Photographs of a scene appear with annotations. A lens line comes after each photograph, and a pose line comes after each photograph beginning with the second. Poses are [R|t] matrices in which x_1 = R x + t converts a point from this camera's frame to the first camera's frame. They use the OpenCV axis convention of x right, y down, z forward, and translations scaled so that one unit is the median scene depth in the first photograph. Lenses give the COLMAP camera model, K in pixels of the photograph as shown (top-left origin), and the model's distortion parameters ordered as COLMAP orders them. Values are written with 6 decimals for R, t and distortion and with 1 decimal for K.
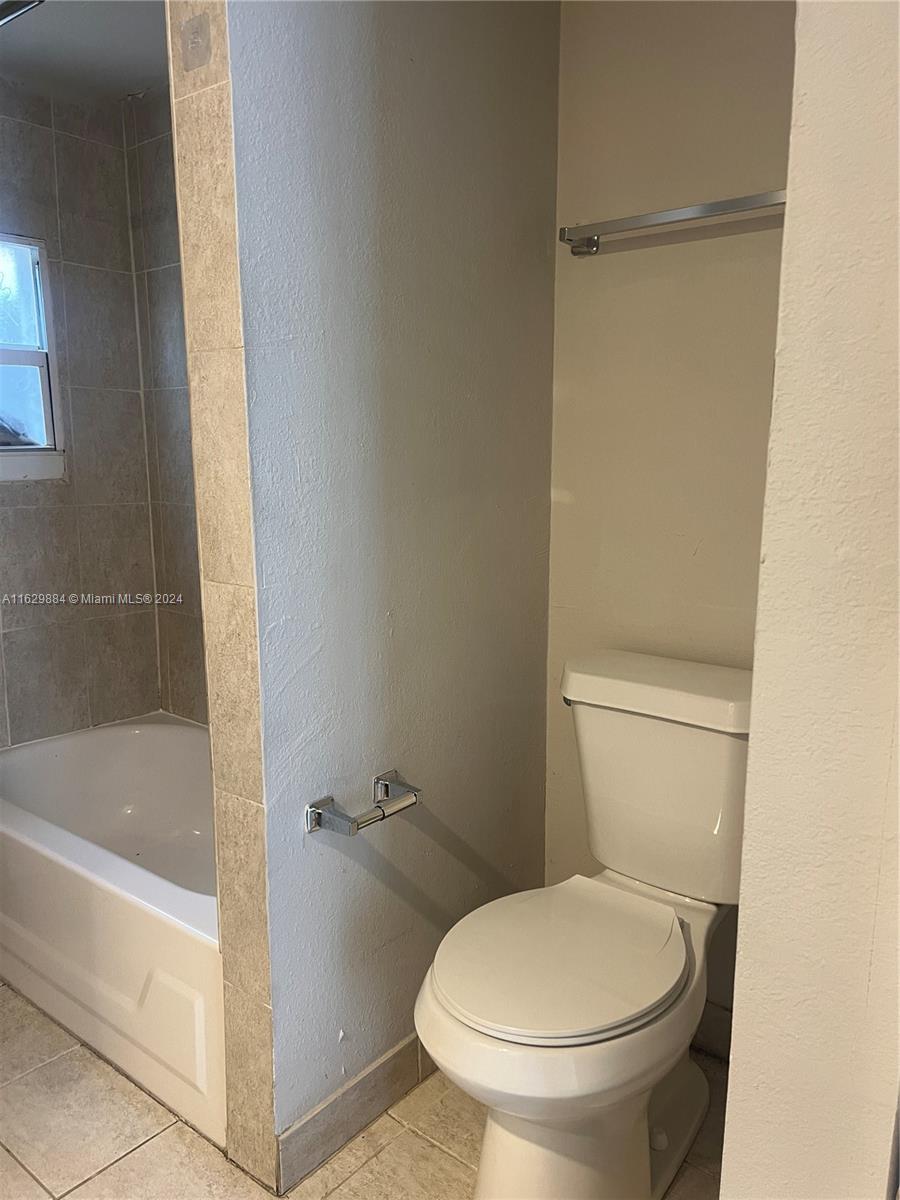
lens RADIAL K [[910.1, 0, 448.0], [0, 910.1, 593.9], [0, 0, 1]] dist [-0.007668, -0.010562]
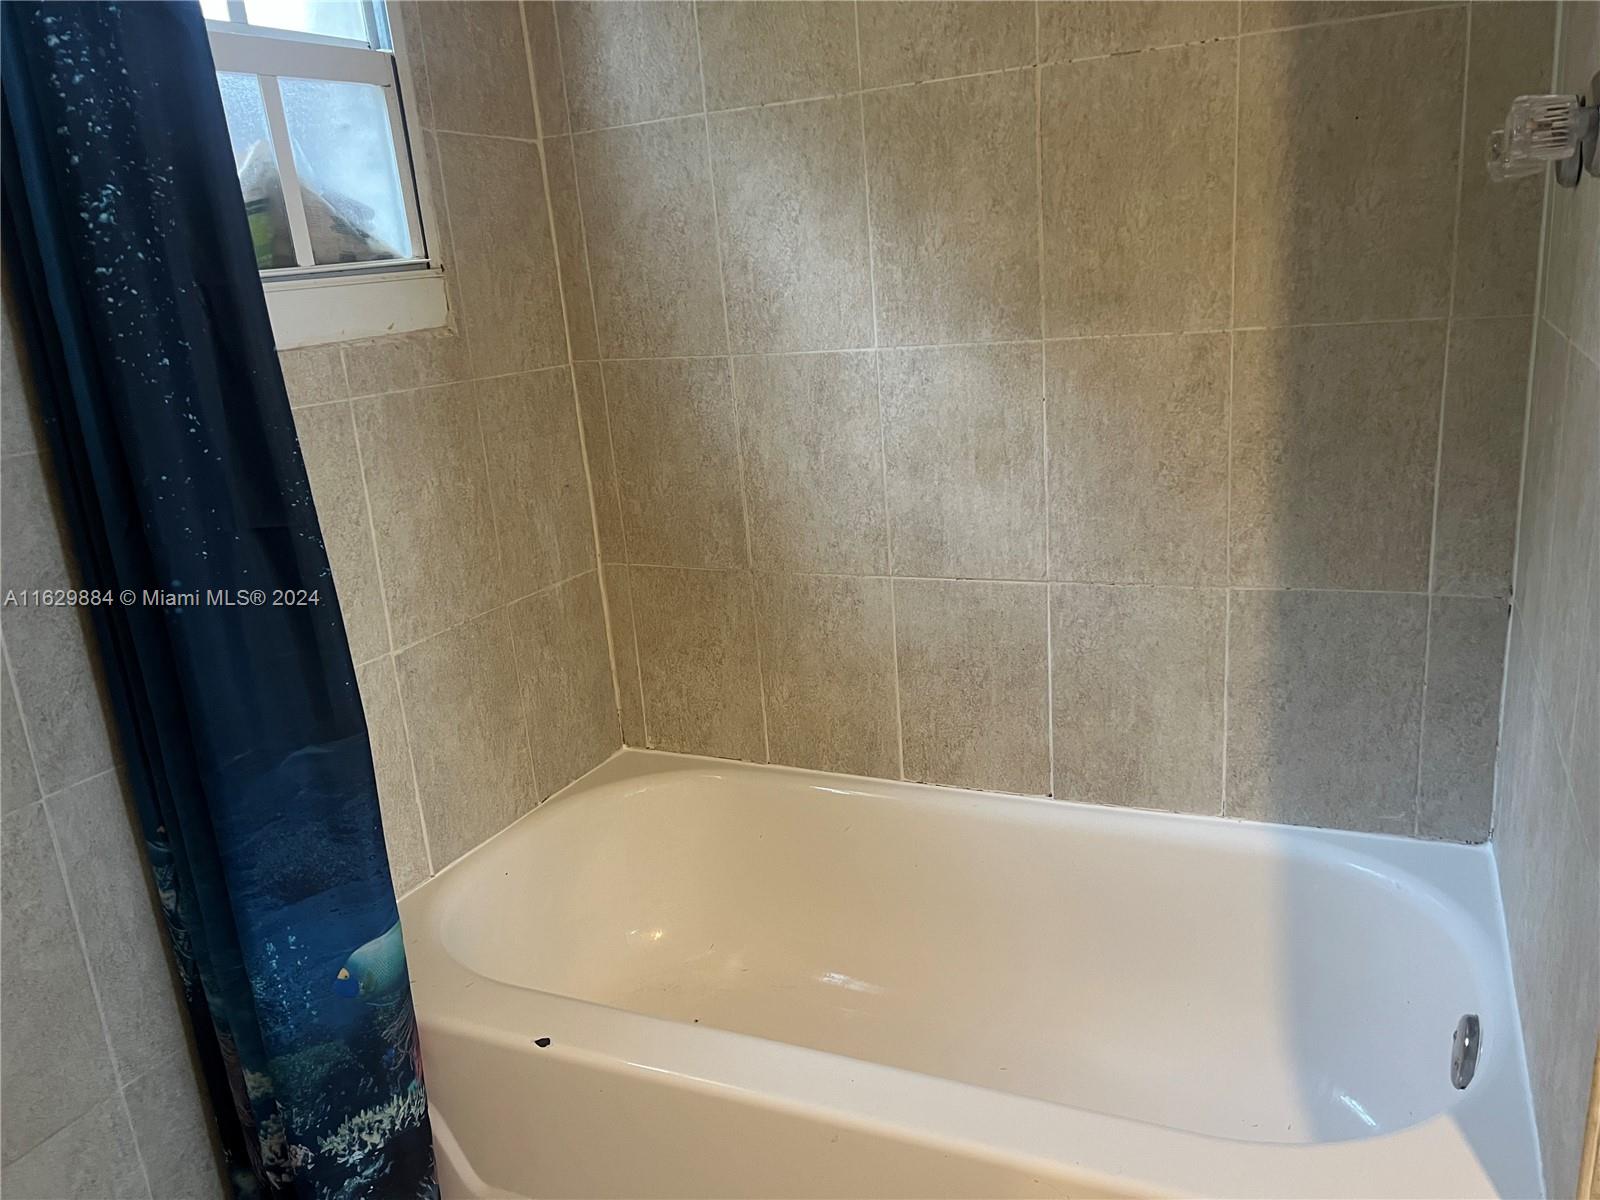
lens RADIAL K [[1213.4, 0, 805.2], [0, 1213.4, 609.8], [0, 0, 1]] dist [-0.007668, -0.010562]
pose [[0.961368, -0.147420, 0.232461, -0.403899], [0.121214, 0.984936, 0.123325, -0.033160], [-0.247140, -0.090383, 0.964755, 0.303740]]
